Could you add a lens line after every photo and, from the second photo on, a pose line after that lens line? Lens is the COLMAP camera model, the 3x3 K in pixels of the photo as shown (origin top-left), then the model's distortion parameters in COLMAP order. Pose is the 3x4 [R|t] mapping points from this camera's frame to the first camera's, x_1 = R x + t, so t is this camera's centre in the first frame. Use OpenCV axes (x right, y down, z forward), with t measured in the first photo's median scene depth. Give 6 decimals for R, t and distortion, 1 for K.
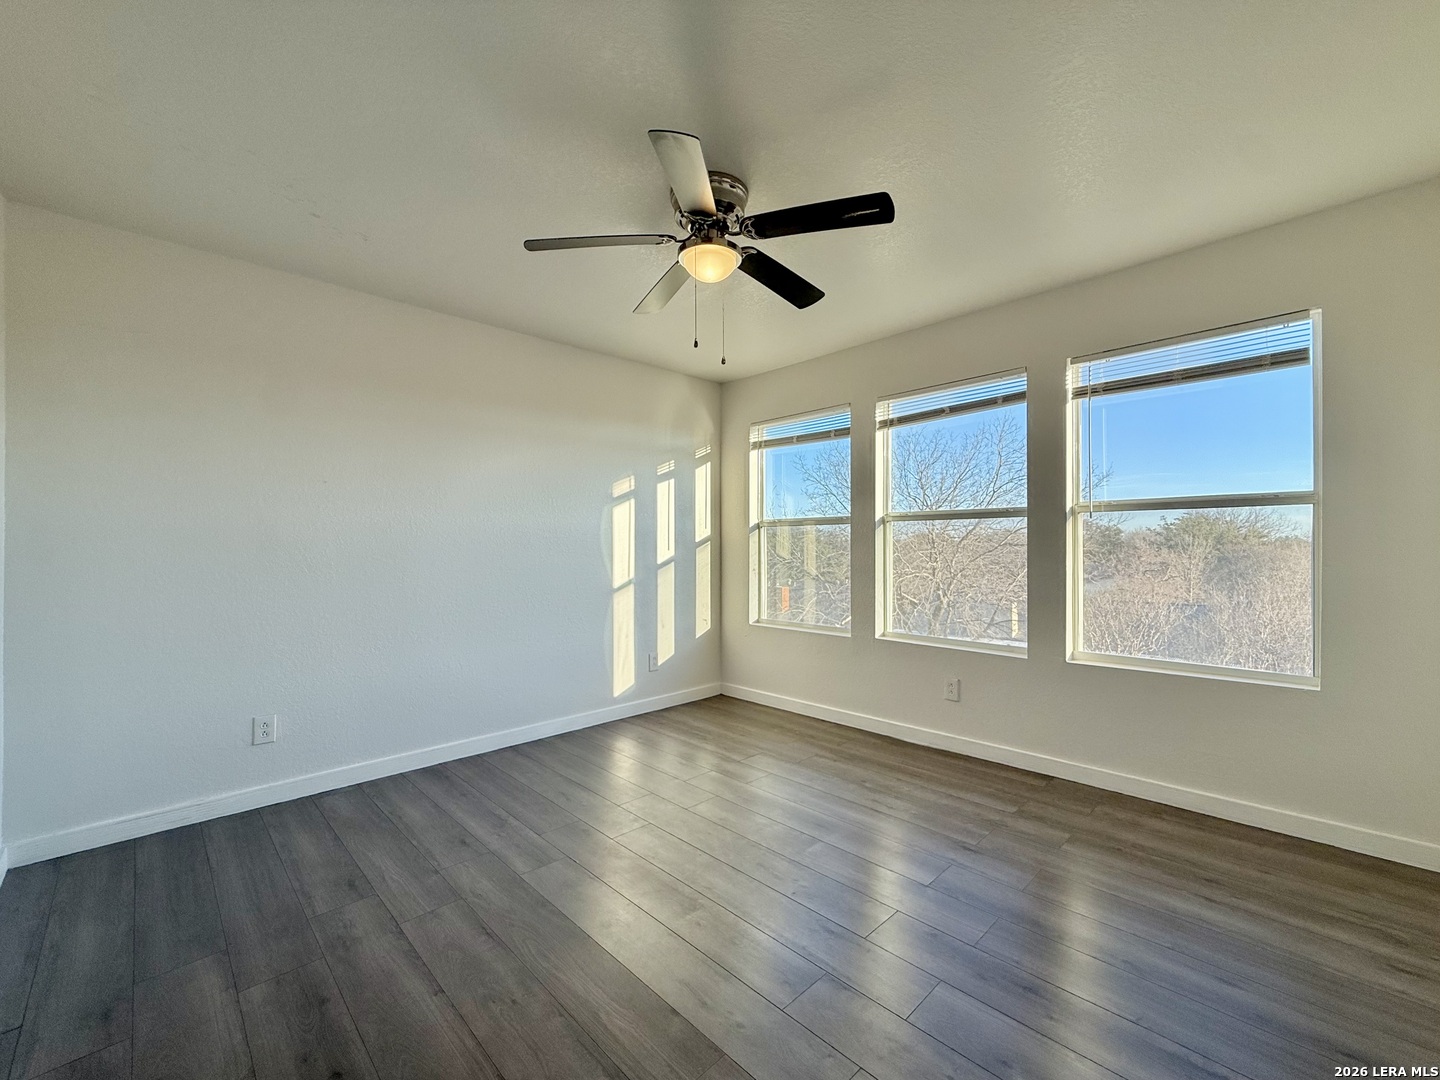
lens RADIAL K [[574.8, 0, 717.5], [0, 574.8, 539.6], [0, 0, 1]] dist [0.001256, -0.000030]
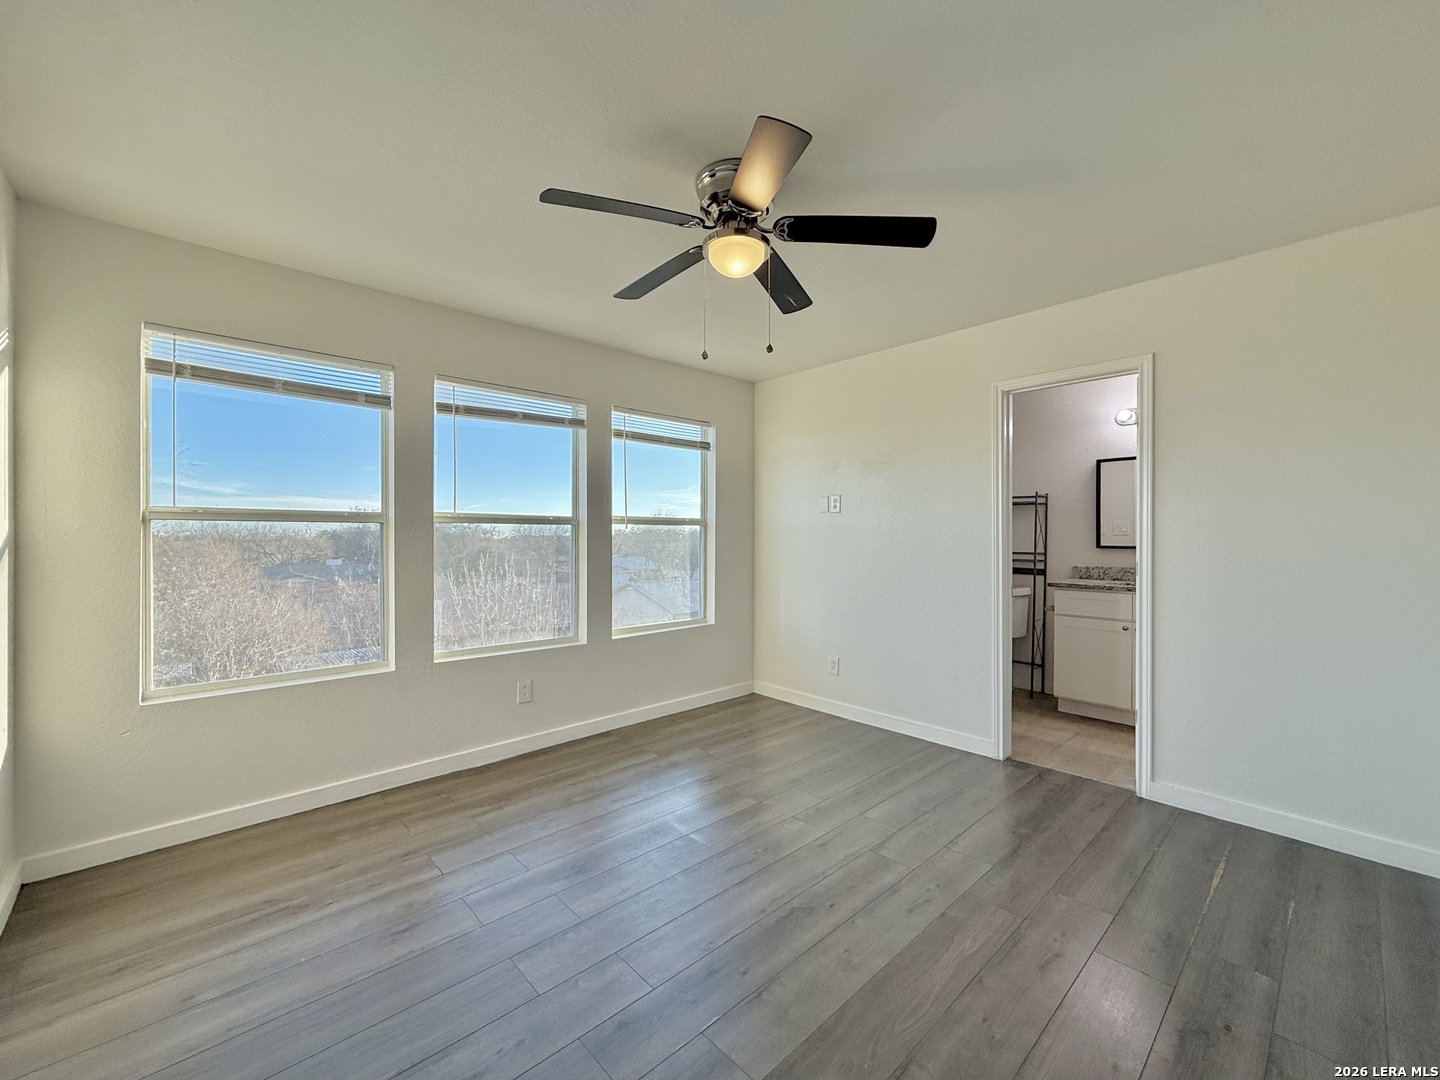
lens RADIAL K [[574.8, 0, 717.5], [0, 574.8, 539.6], [0, 0, 1]] dist [0.001256, -0.000030]
pose [[0.052250, 0.010481, 0.998579, -0.635487], [-0.002278, 0.999944, -0.010376, 0.001671], [-0.998631, -0.001733, 0.052271, 0.657453]]
